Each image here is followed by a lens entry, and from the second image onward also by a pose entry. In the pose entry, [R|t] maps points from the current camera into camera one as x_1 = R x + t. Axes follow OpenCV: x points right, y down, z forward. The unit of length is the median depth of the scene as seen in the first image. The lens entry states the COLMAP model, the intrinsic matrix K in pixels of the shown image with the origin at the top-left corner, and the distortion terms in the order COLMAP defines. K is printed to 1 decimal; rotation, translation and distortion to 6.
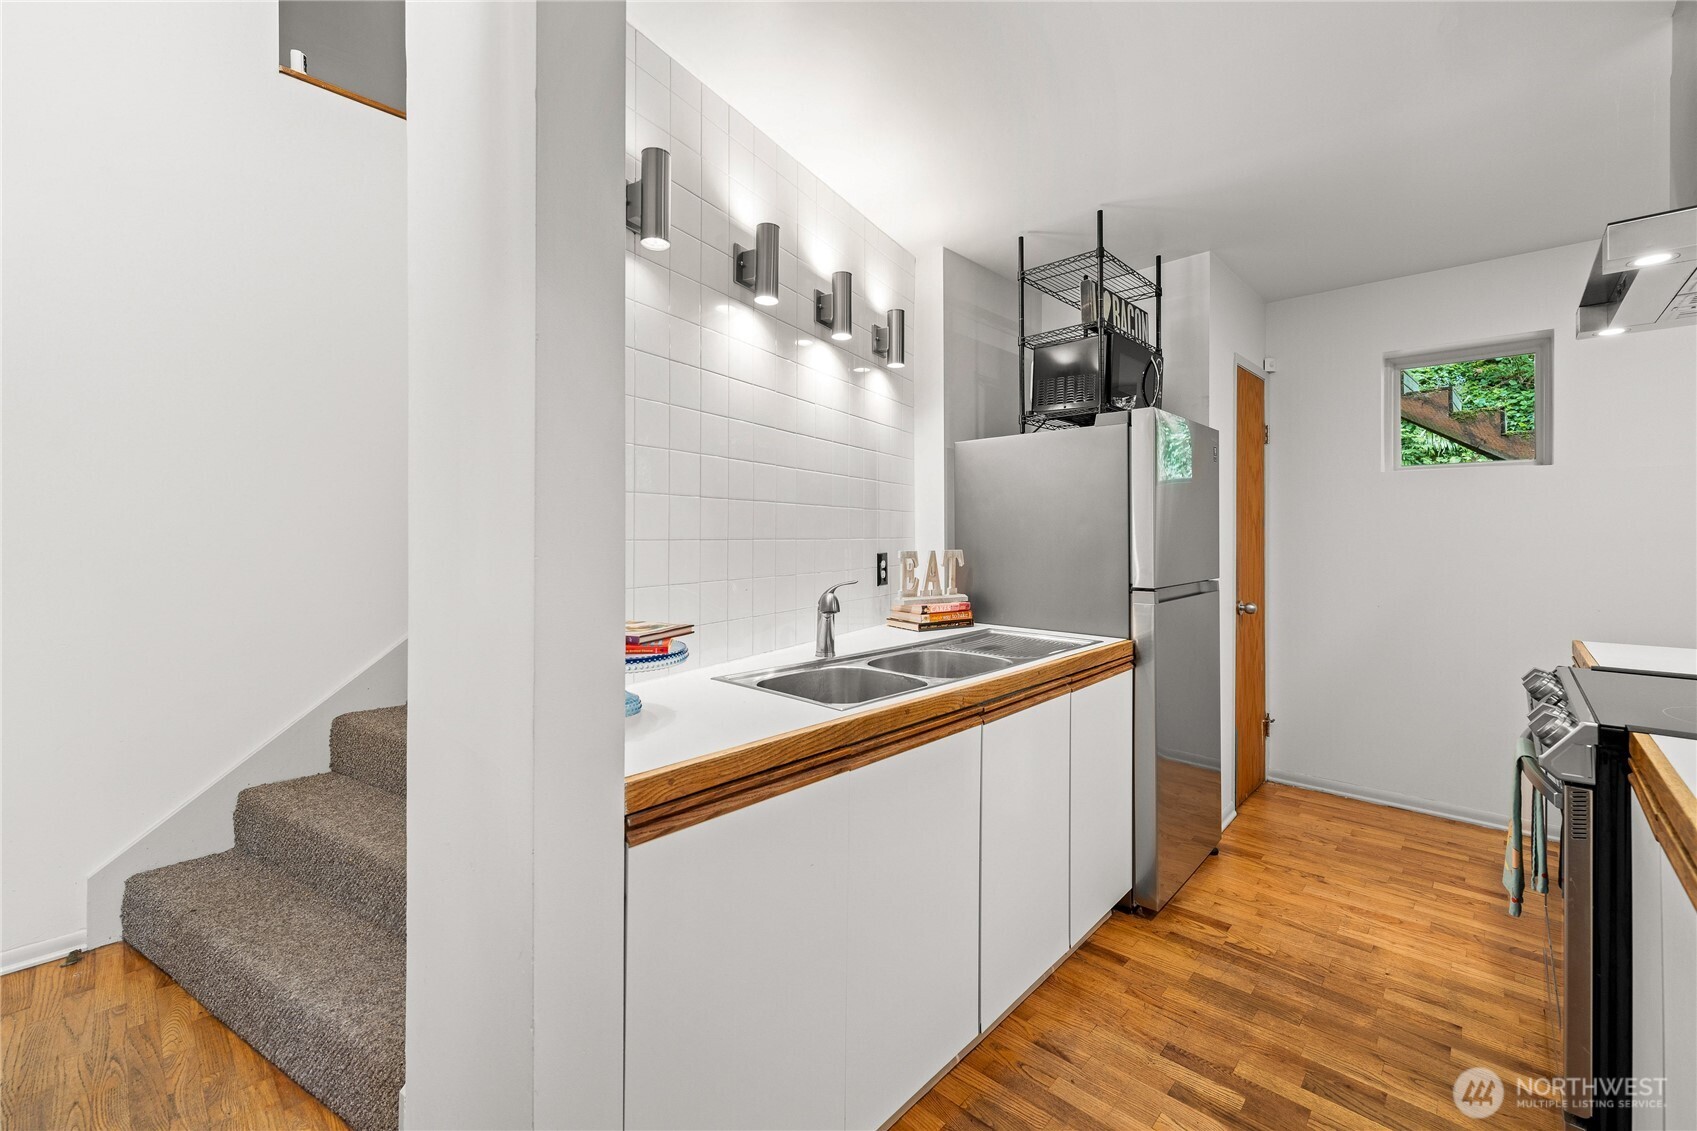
lens RADIAL K [[698.0, 0, 836.9], [0, 698.0, 531.5], [0, 0, 1]] dist [-0.003159, 0.000464]
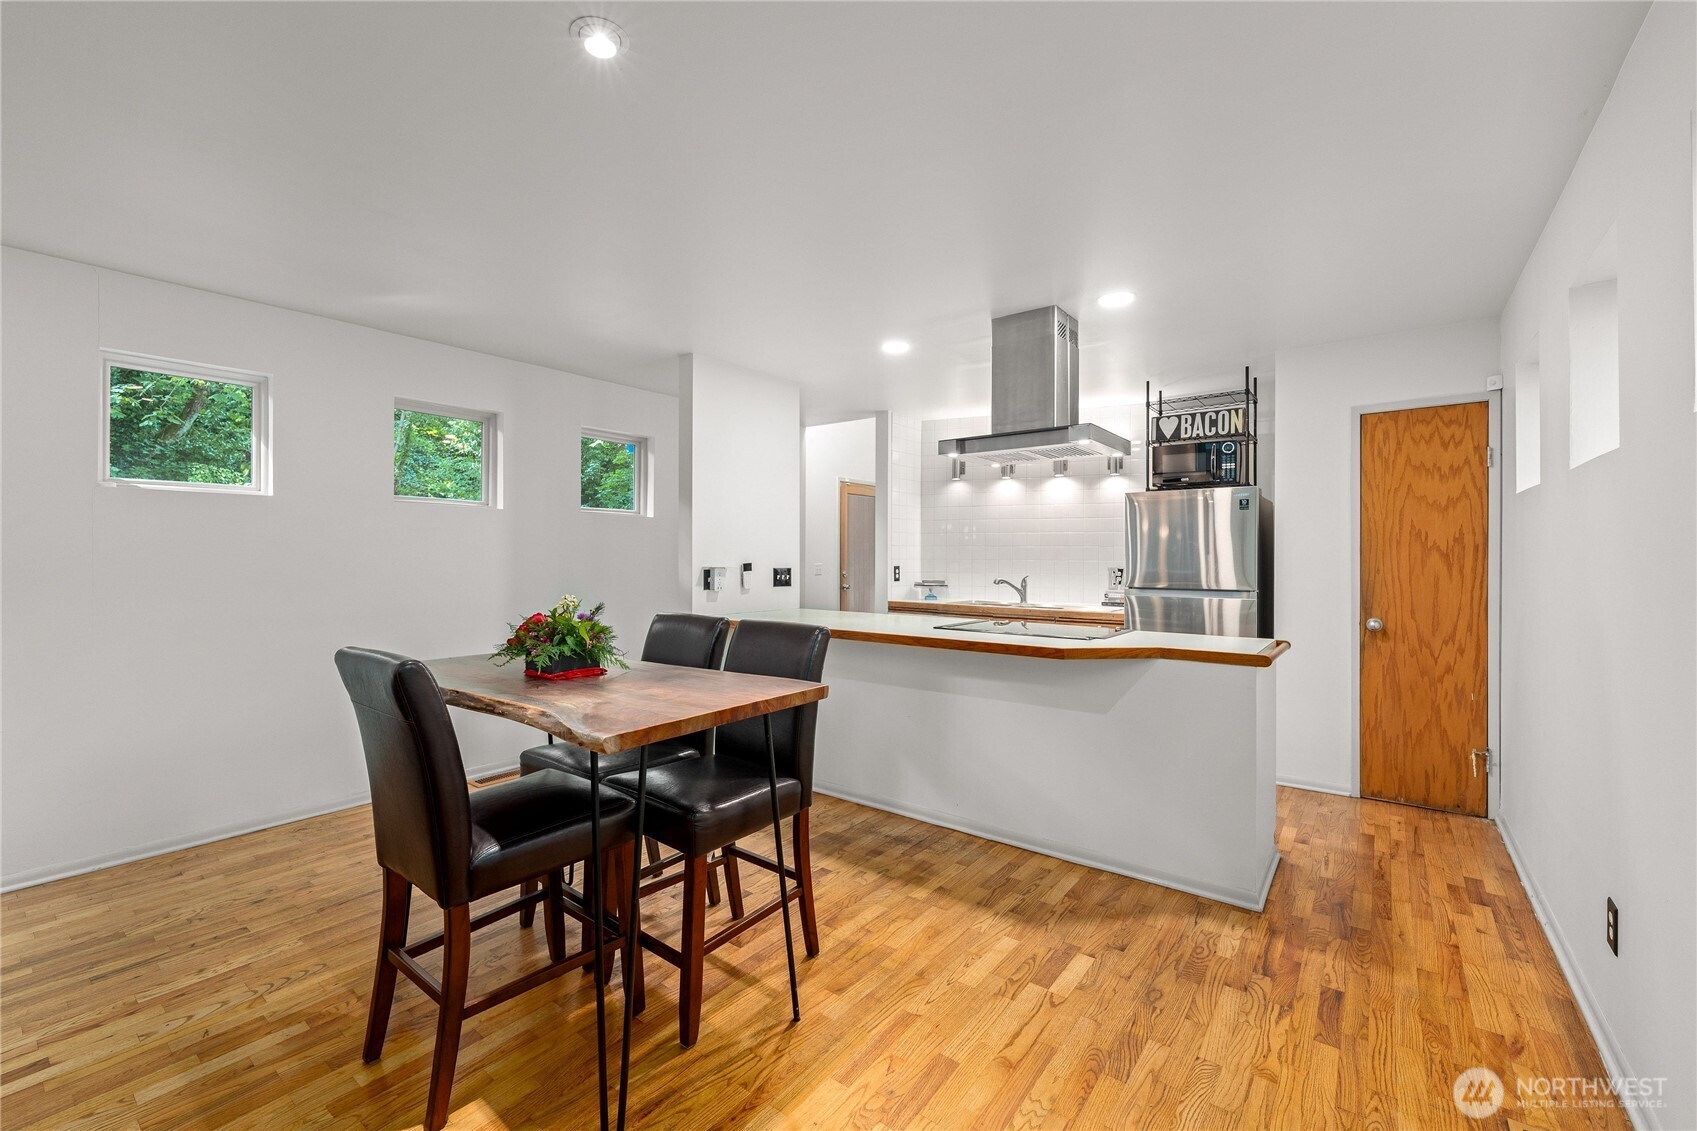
lens RADIAL K [[698.0, 0, 851.1], [0, 698.0, 556.4], [0, 0, 1]] dist [-0.003159, 0.000464]
pose [[0.104039, -0.002052, -0.994571, 1.995703], [-0.003457, 0.999991, -0.002424, 0.004832], [0.994567, 0.003690, 0.104031, 0.039457]]
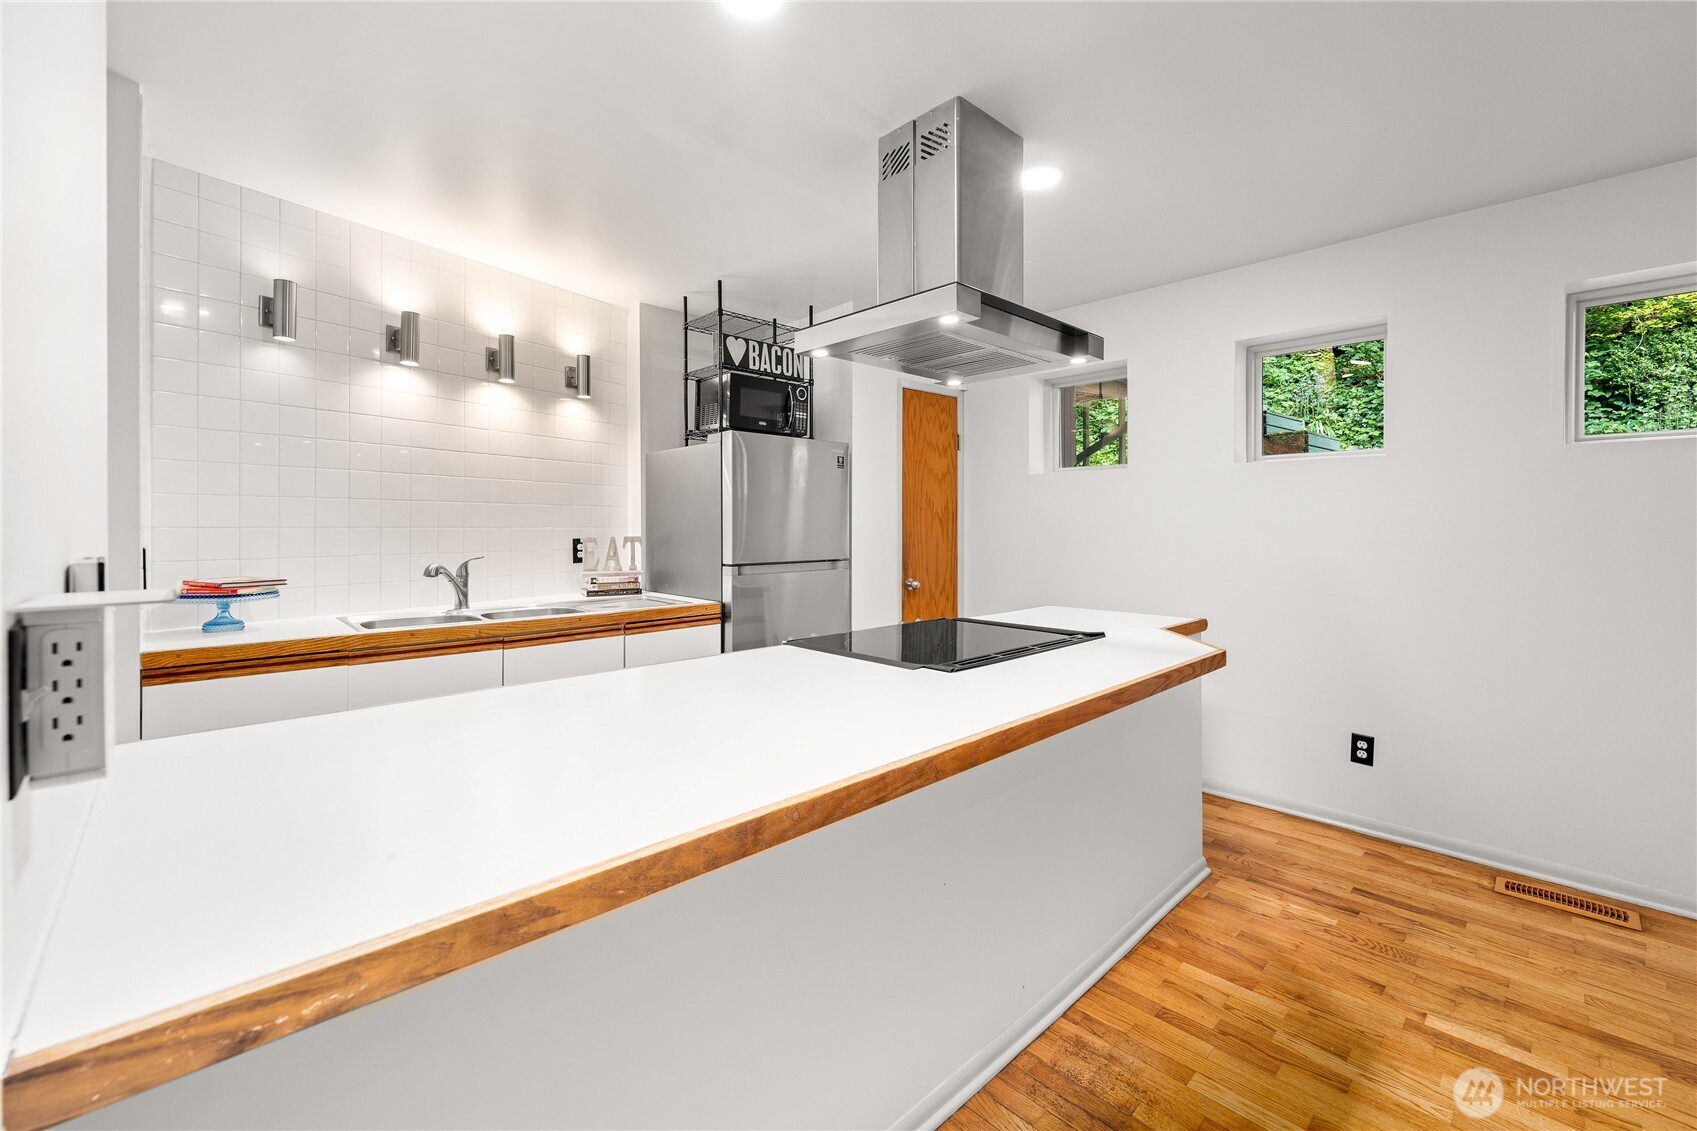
lens RADIAL K [[698.0, 0, 834.7], [0, 698.0, 525.8], [0, 0, 1]] dist [-0.003159, 0.000464]
pose [[0.998598, 0.000794, -0.052928, 0.629814], [-0.000528, 0.999987, 0.005050, 0.000319], [0.052931, -0.005015, 0.998586, -0.297514]]
